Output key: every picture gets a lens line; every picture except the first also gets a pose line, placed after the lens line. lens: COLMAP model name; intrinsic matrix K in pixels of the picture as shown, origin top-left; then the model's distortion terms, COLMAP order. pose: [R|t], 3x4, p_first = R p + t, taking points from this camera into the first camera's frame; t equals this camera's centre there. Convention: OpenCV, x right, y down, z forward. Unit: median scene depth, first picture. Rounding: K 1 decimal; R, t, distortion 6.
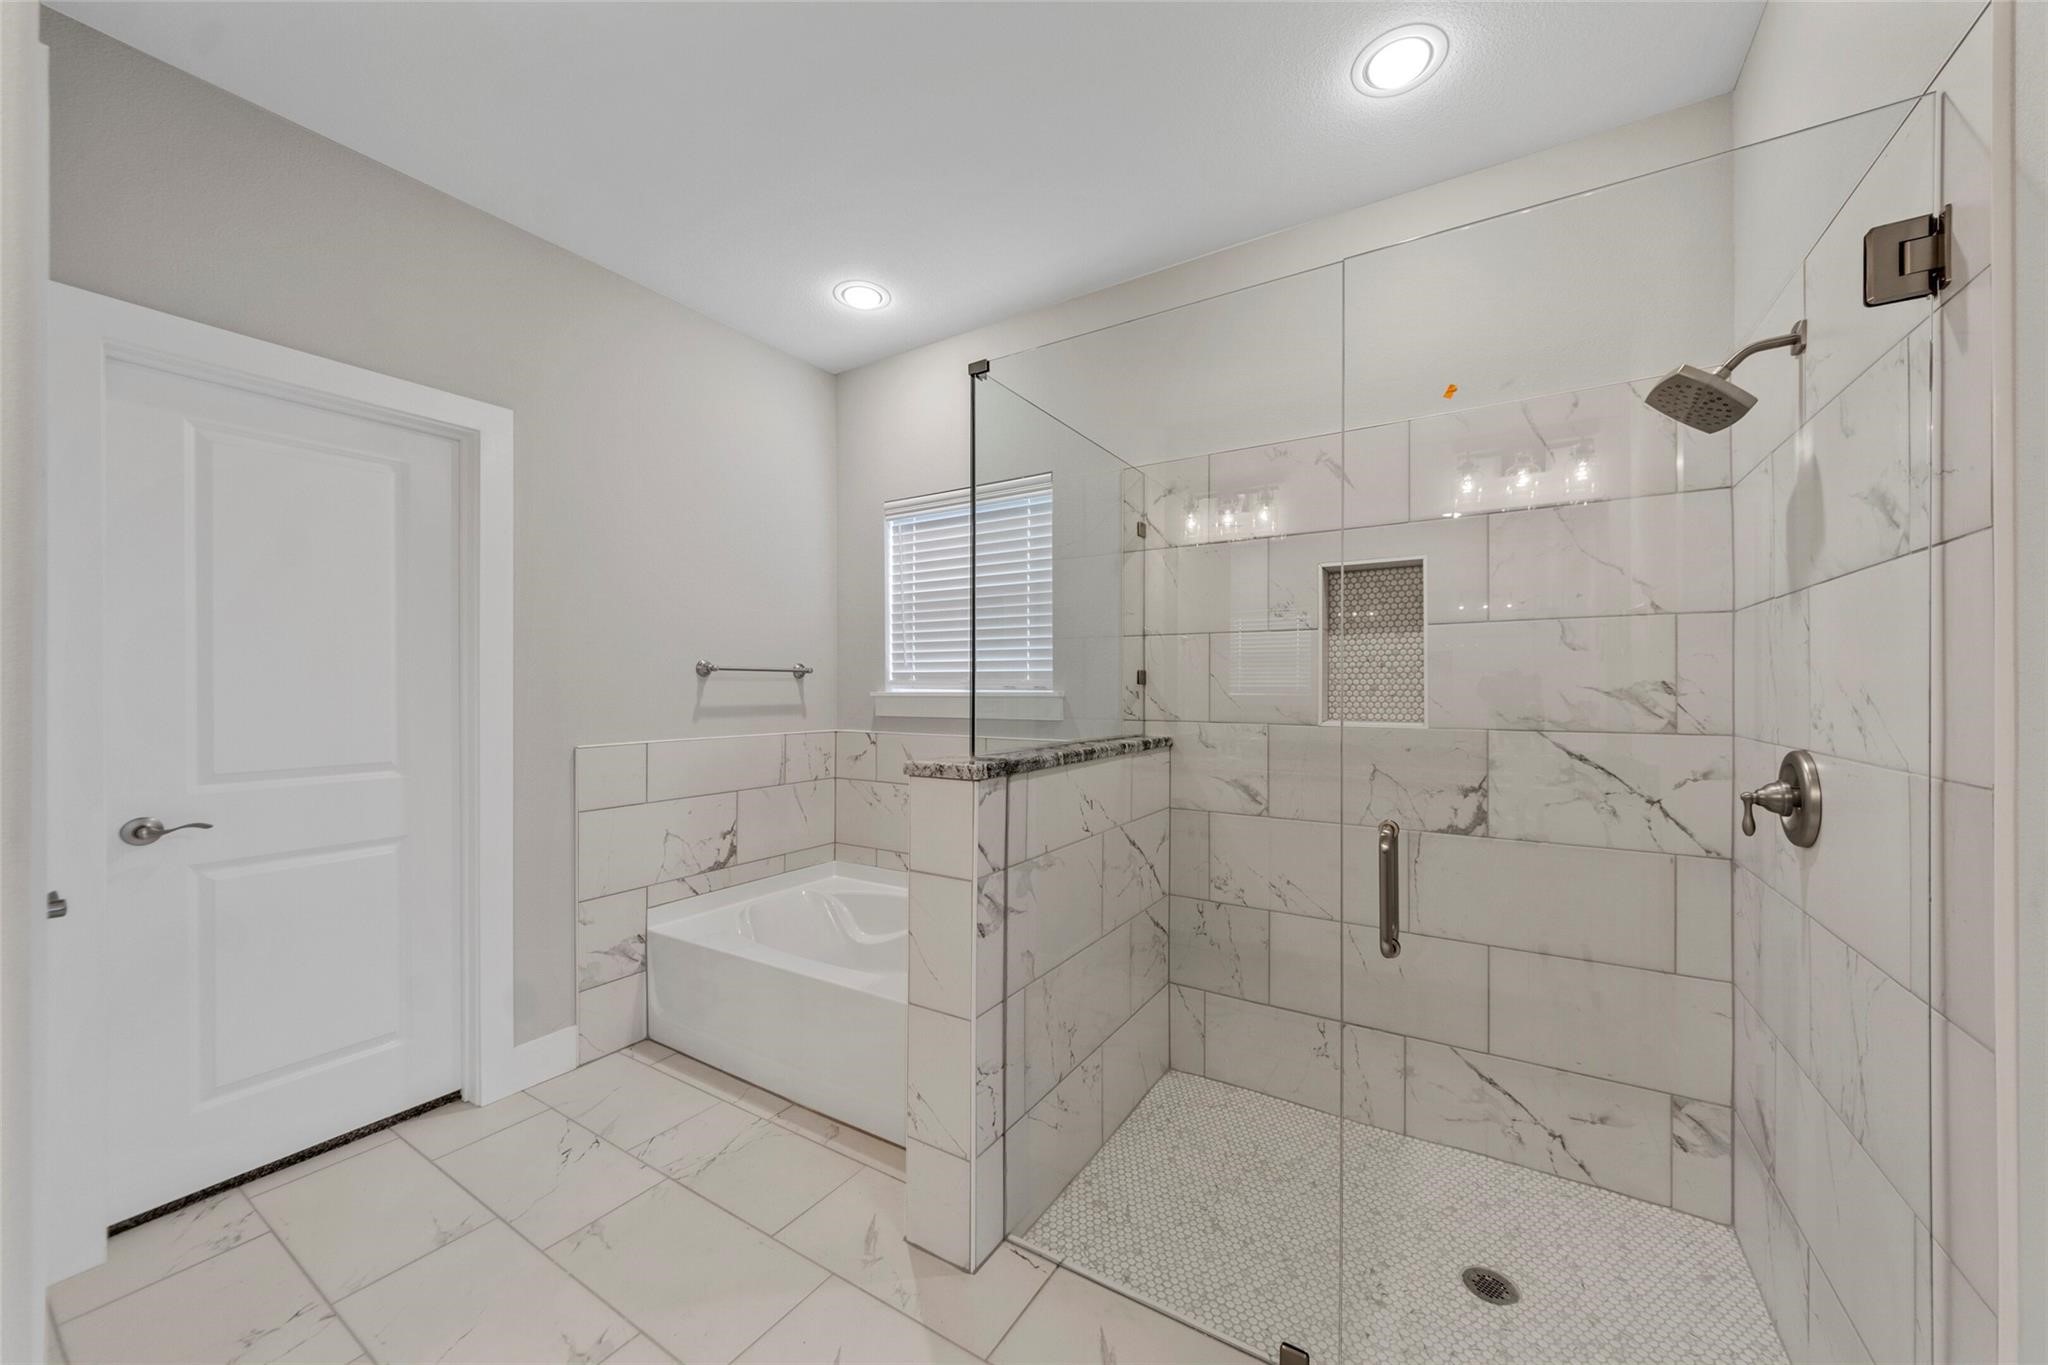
lens RADIAL K [[749.6, 0, 1033.2], [0, 749.6, 682.5], [0, 0, 1]] dist [-0.000649, 0.000027]
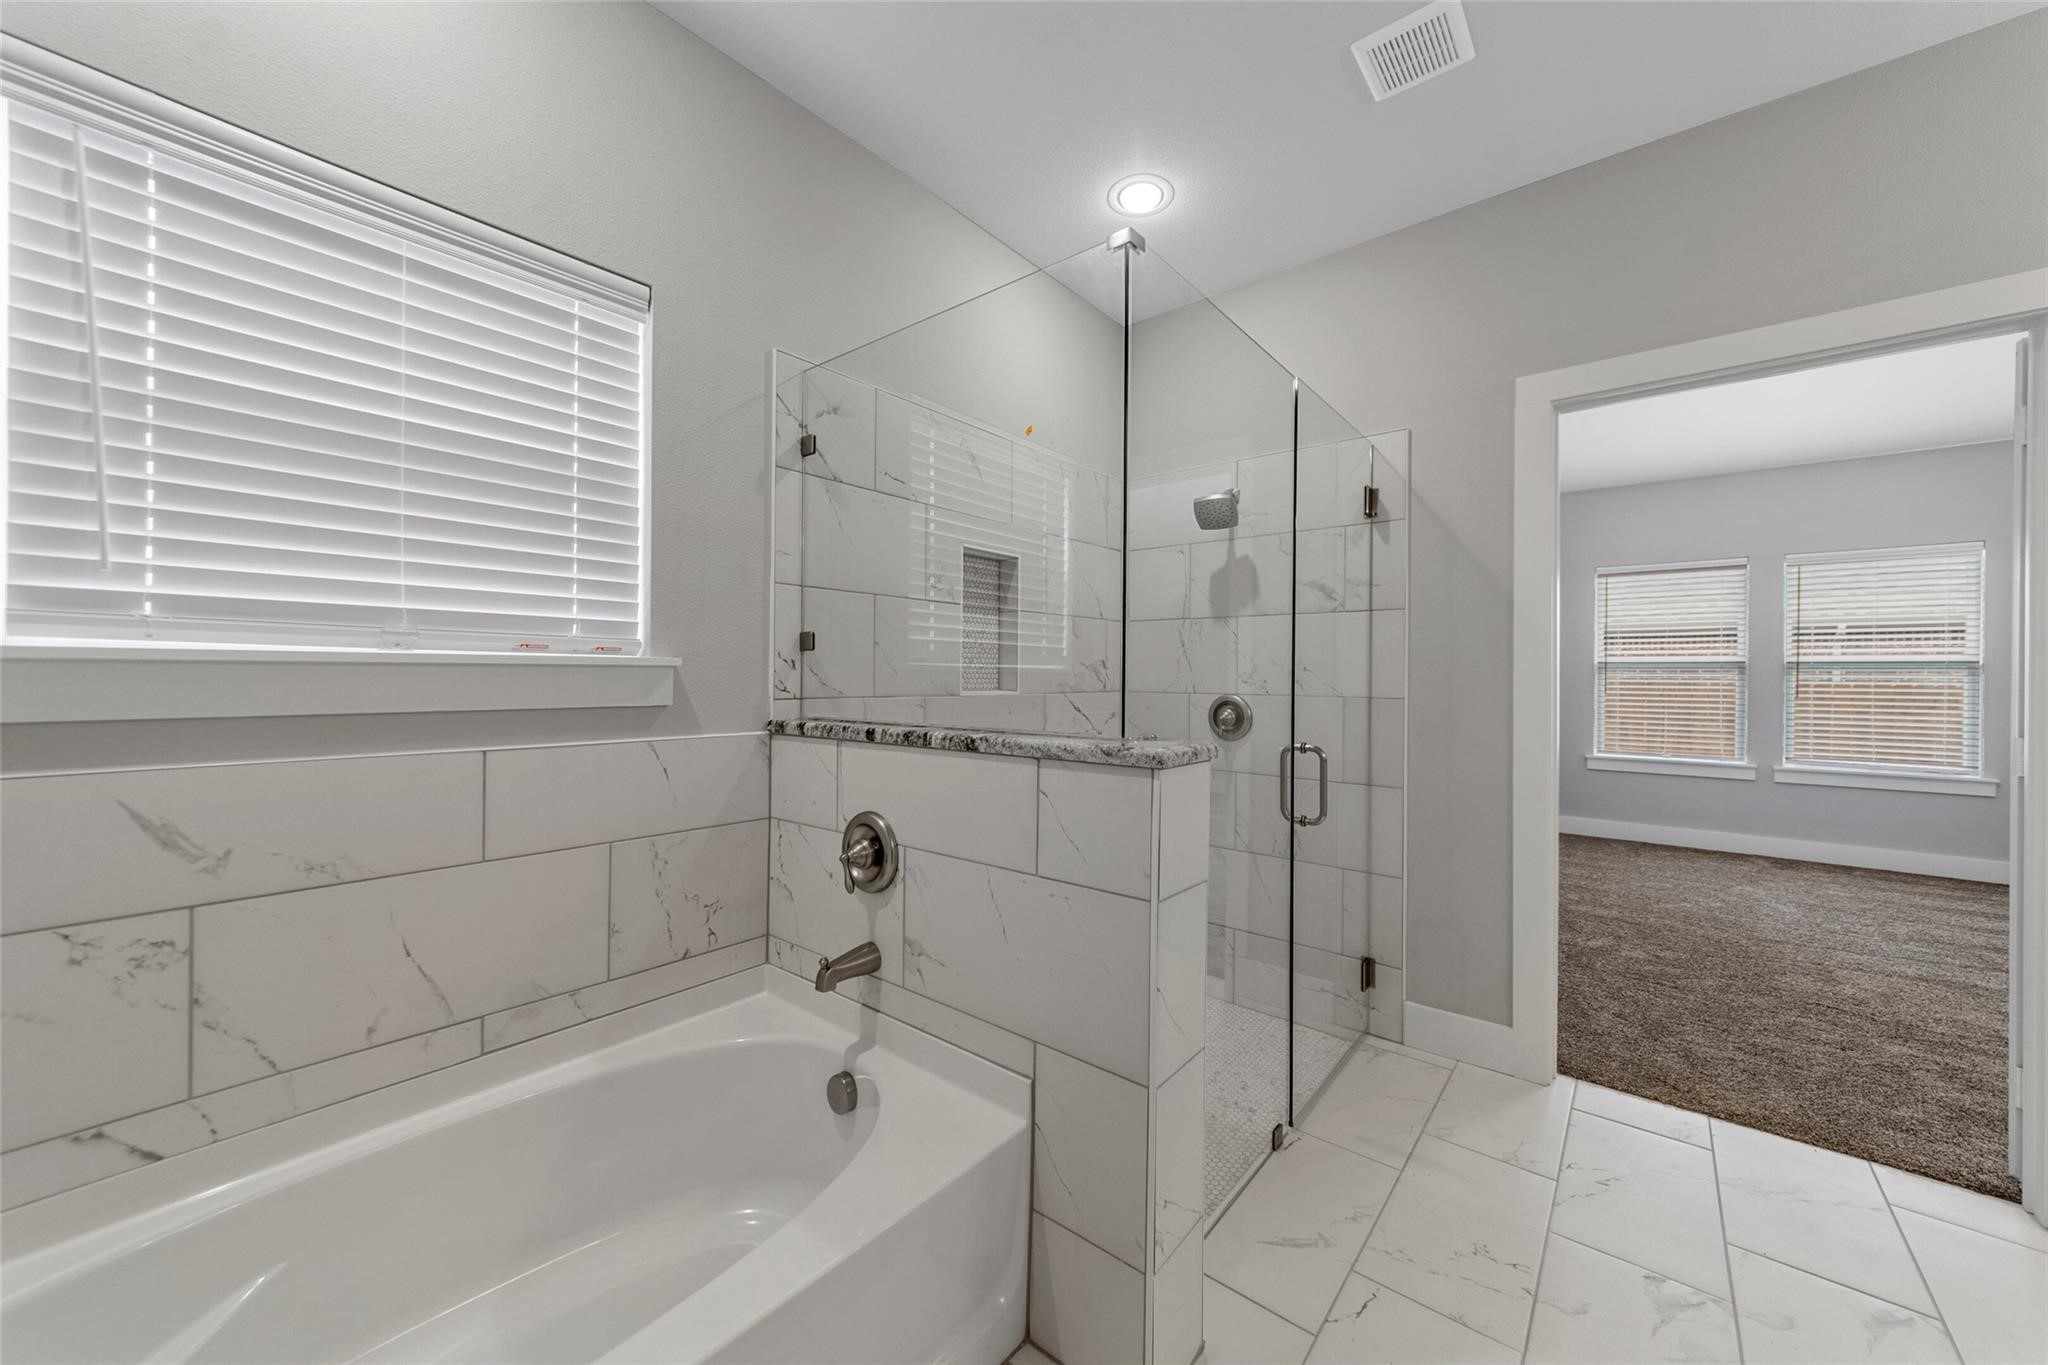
lens RADIAL K [[719.8, 0, 1075.4], [0, 719.8, 675.6], [0, 0, 1]] dist [-0.001142, 0.000049]
pose [[0.118378, -0.001715, 0.992967, -0.535147], [-0.017412, 0.999841, 0.003803, 0.020021], [-0.992816, -0.017739, 0.118330, 0.635320]]
